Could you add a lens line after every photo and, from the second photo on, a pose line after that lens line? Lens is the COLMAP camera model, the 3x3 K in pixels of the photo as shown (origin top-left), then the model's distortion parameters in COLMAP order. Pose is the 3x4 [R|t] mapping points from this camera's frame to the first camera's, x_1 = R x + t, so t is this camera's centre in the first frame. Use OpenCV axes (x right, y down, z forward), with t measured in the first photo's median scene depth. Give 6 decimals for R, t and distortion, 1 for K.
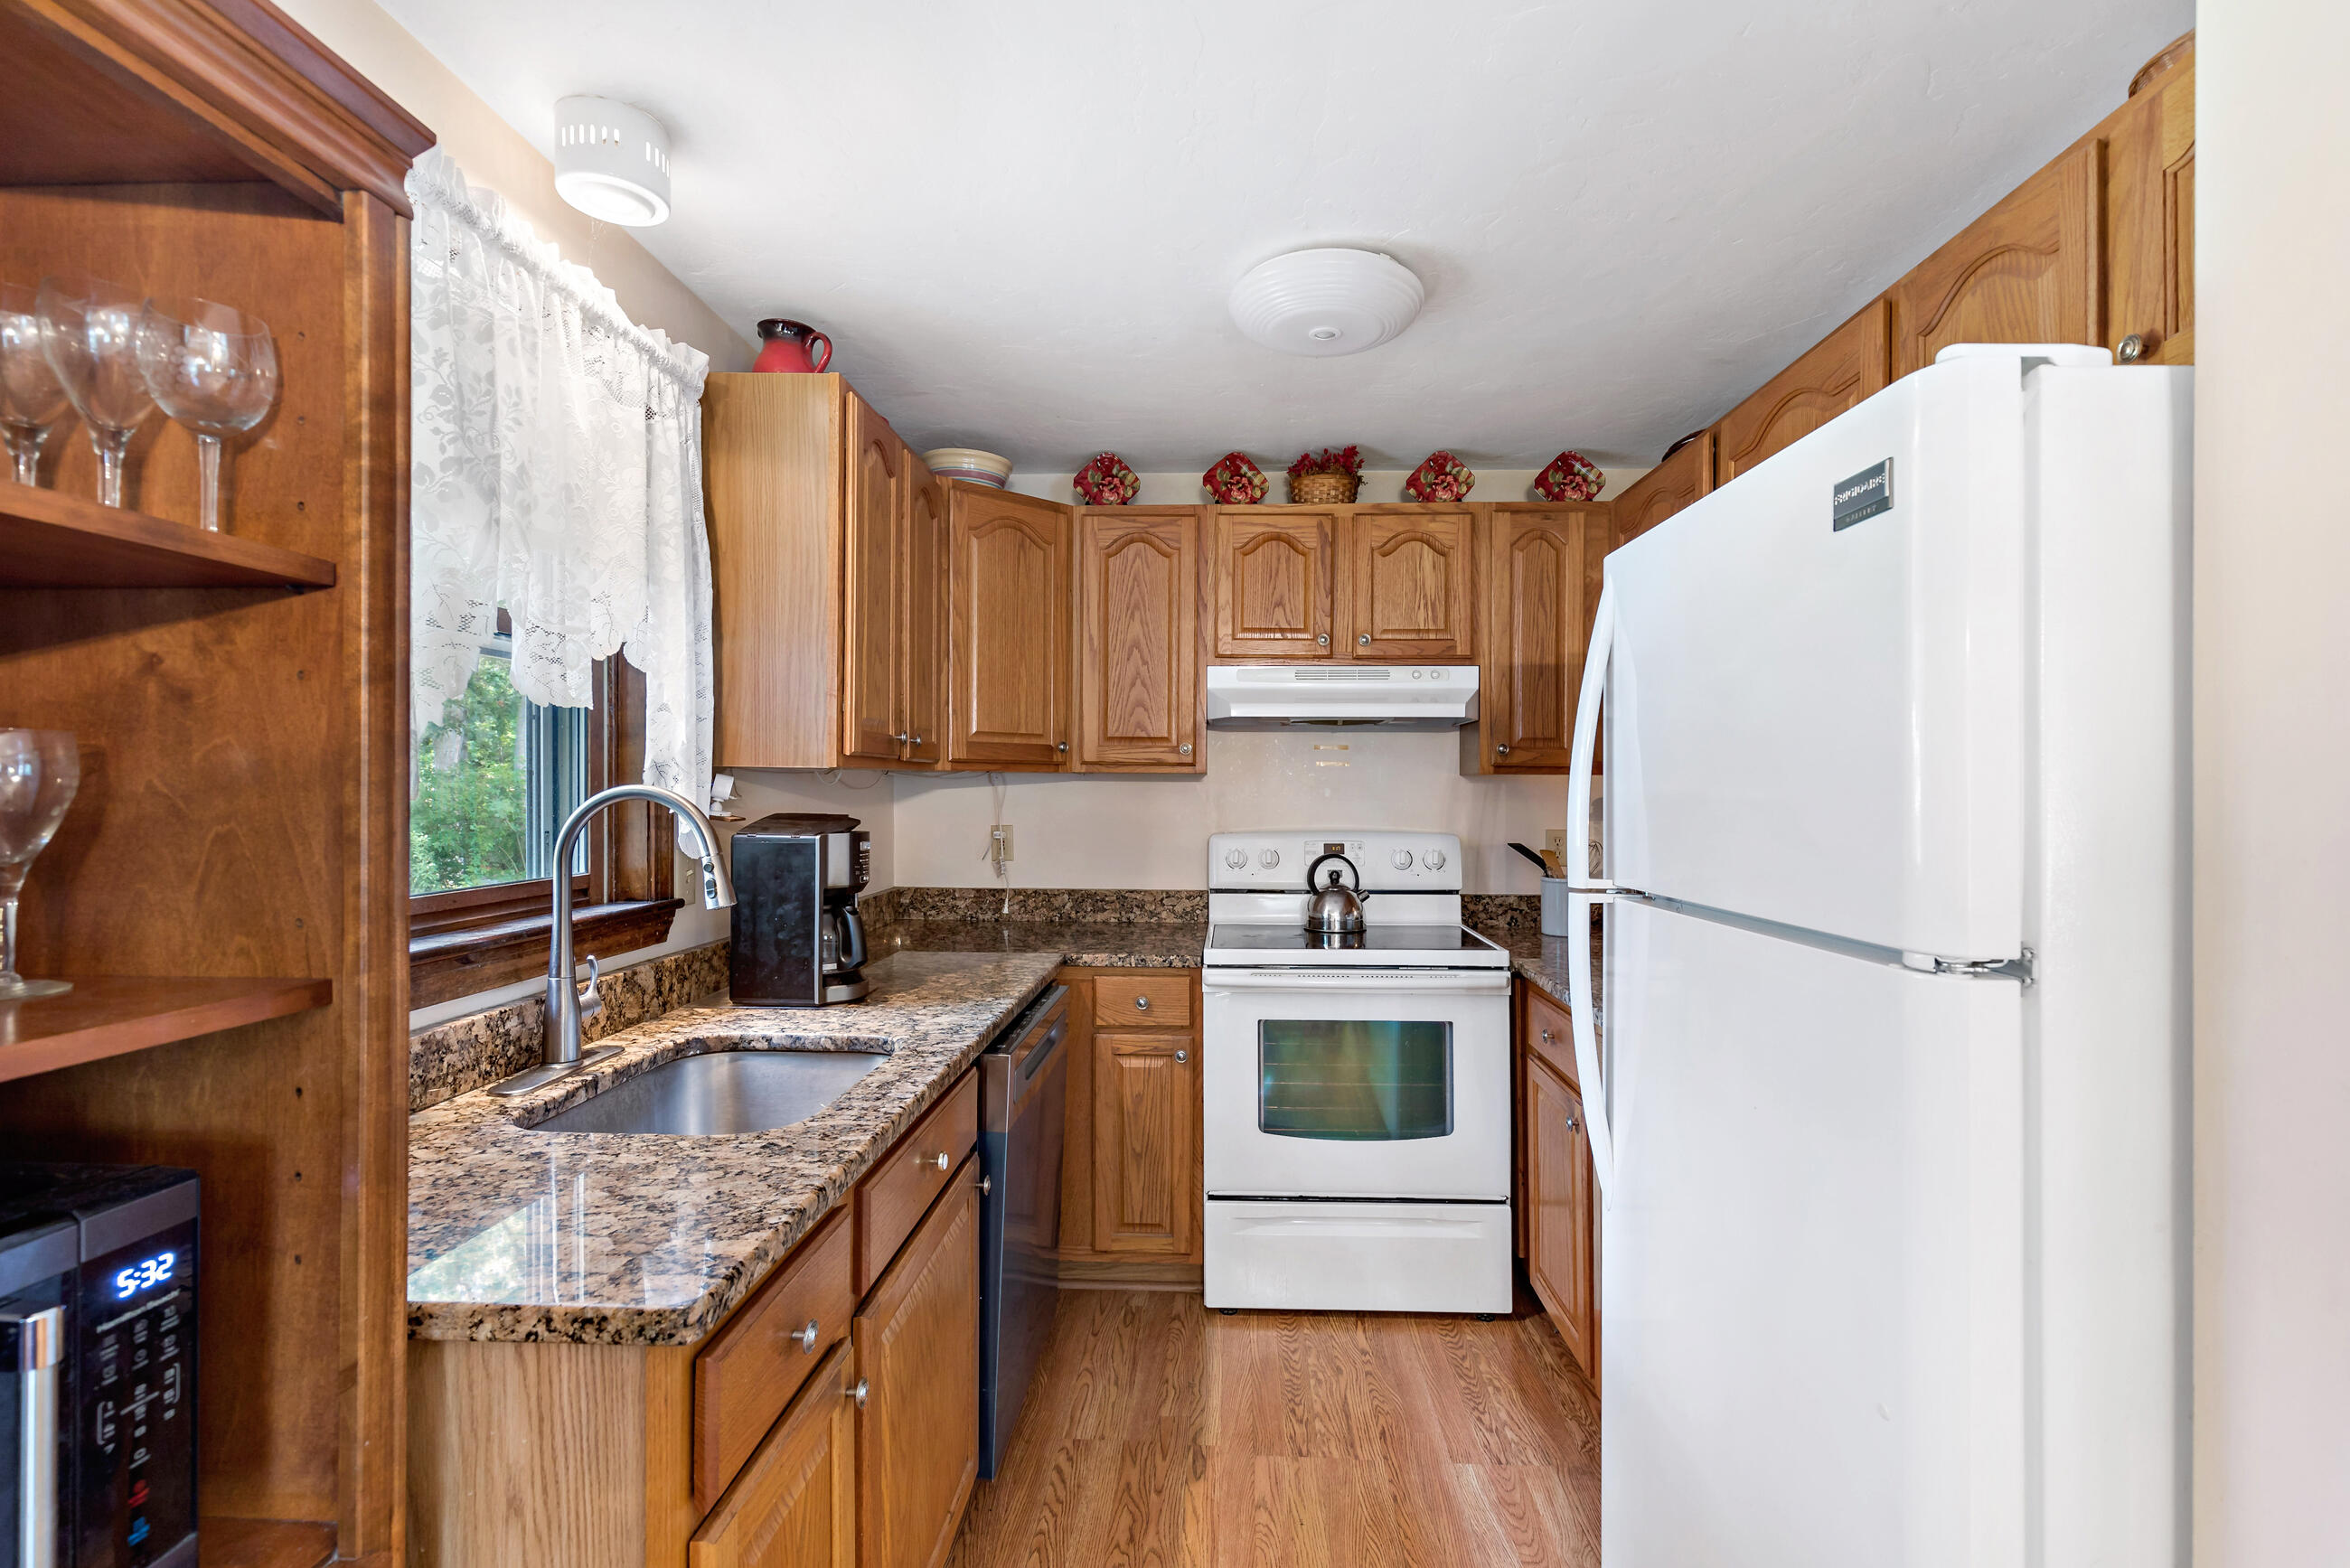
lens RADIAL K [[1062.6, 0, 1190.1], [0, 1062.6, 790.2], [0, 0, 1]] dist [0.007188, -0.002147]
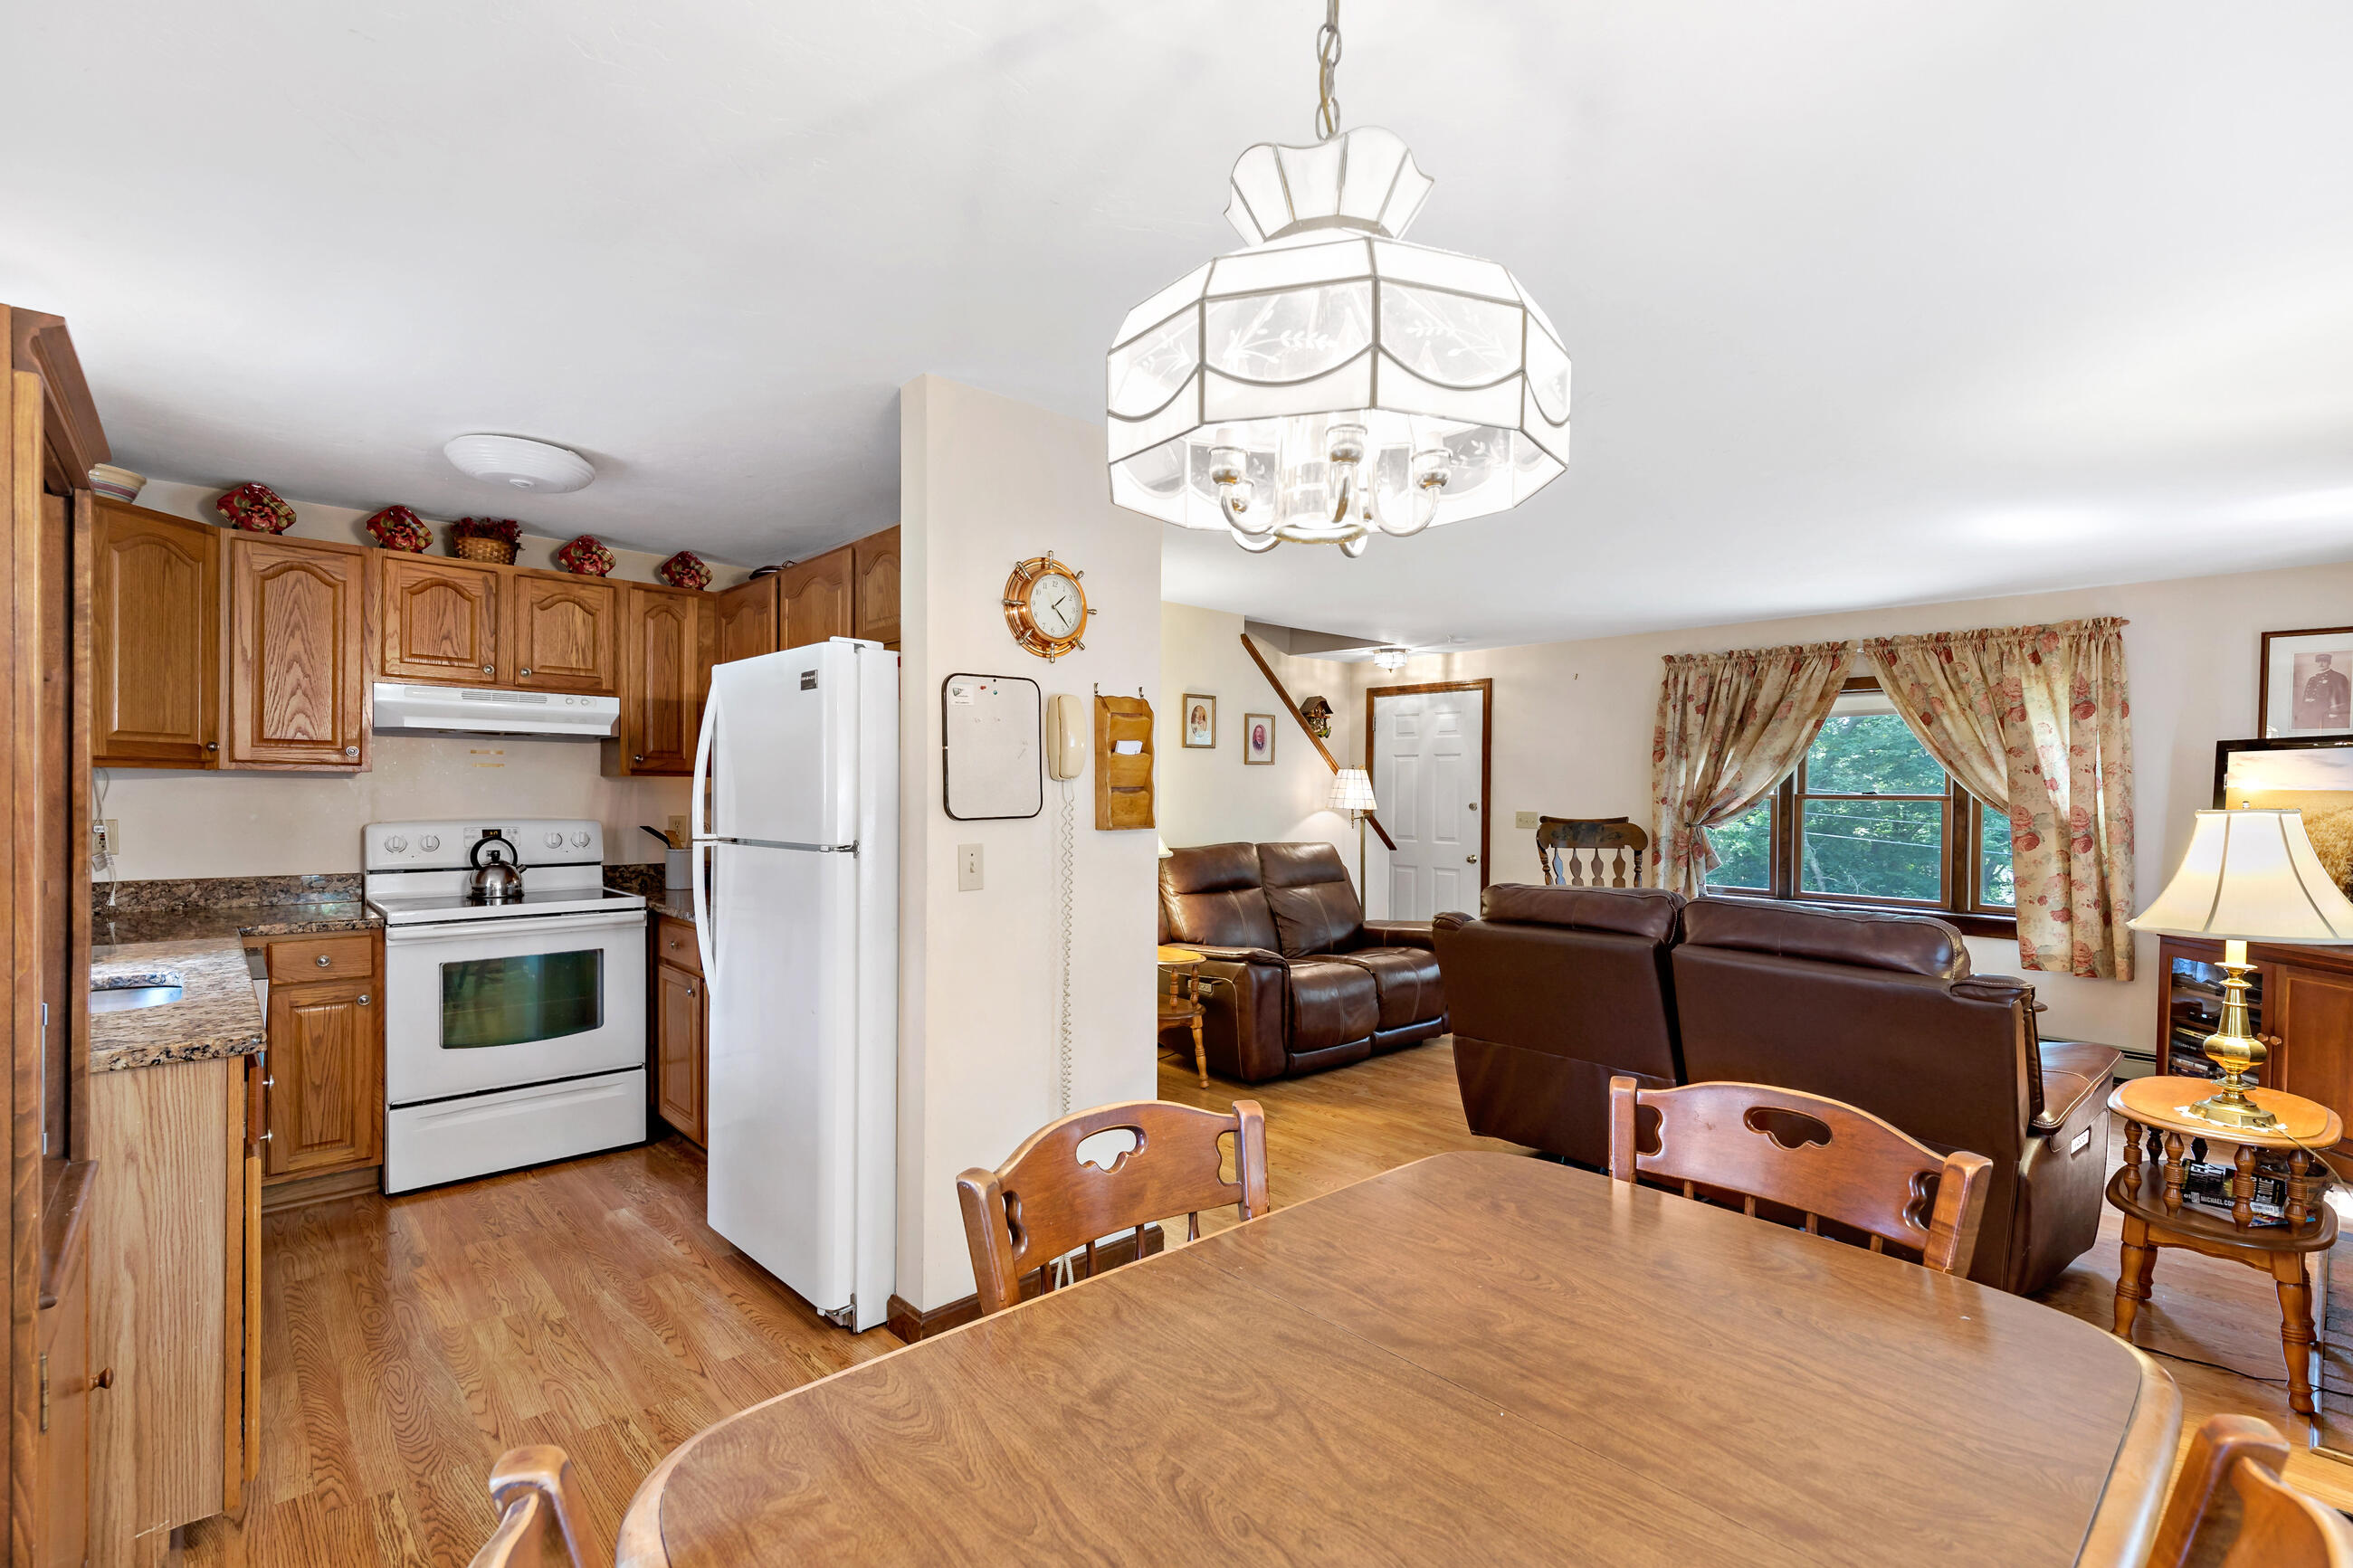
lens RADIAL K [[1063.9, 0, 1184.7], [0, 1063.9, 801.4], [0, 0, 1]] dist [0.007188, -0.002147]
pose [[0.704272, -0.003545, 0.709921, -0.227628], [-0.005156, 0.999936, 0.010108, 0.000145], [-0.709911, -0.010779, 0.704209, -0.583340]]
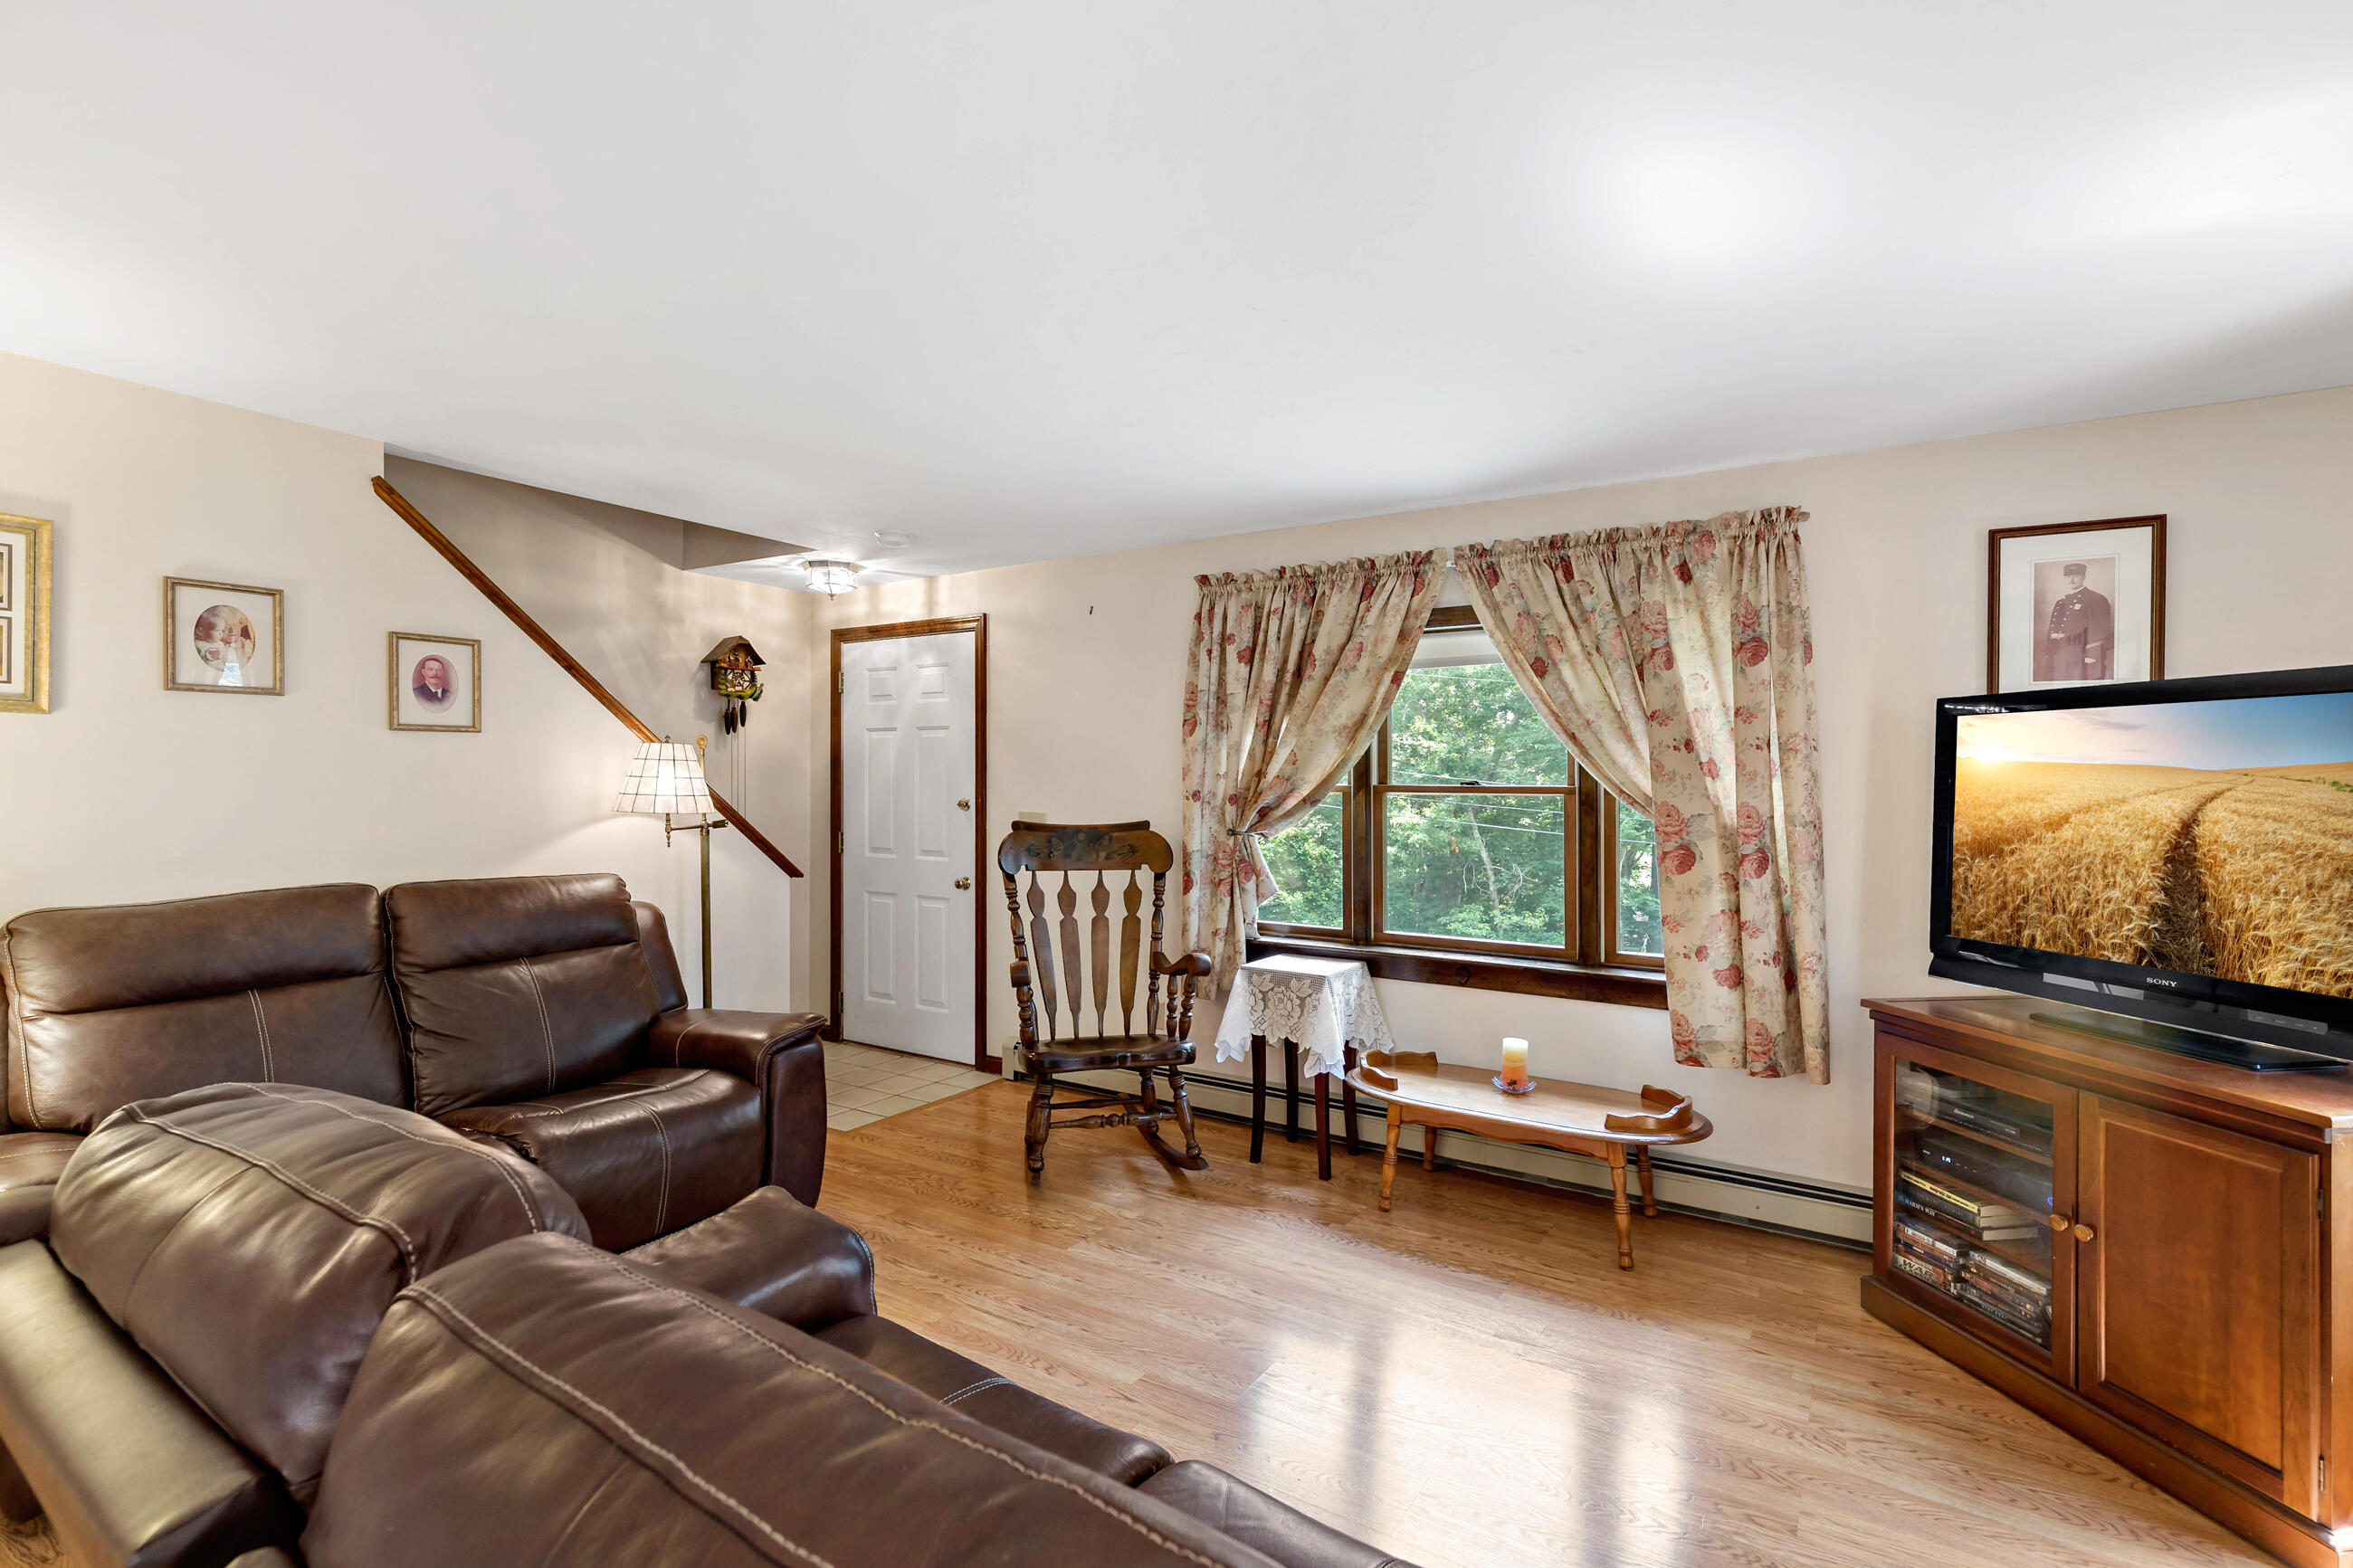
lens RADIAL K [[1063.9, 0, 1176.2], [0, 1063.9, 761.2], [0, 0, 1]] dist [0.007188, -0.002147]
pose [[0.507483, 0.018795, 0.861457, 0.903403], [-0.002733, 0.999792, -0.020203, -0.001113], [-0.861658, 0.007899, 0.507428, -0.425545]]
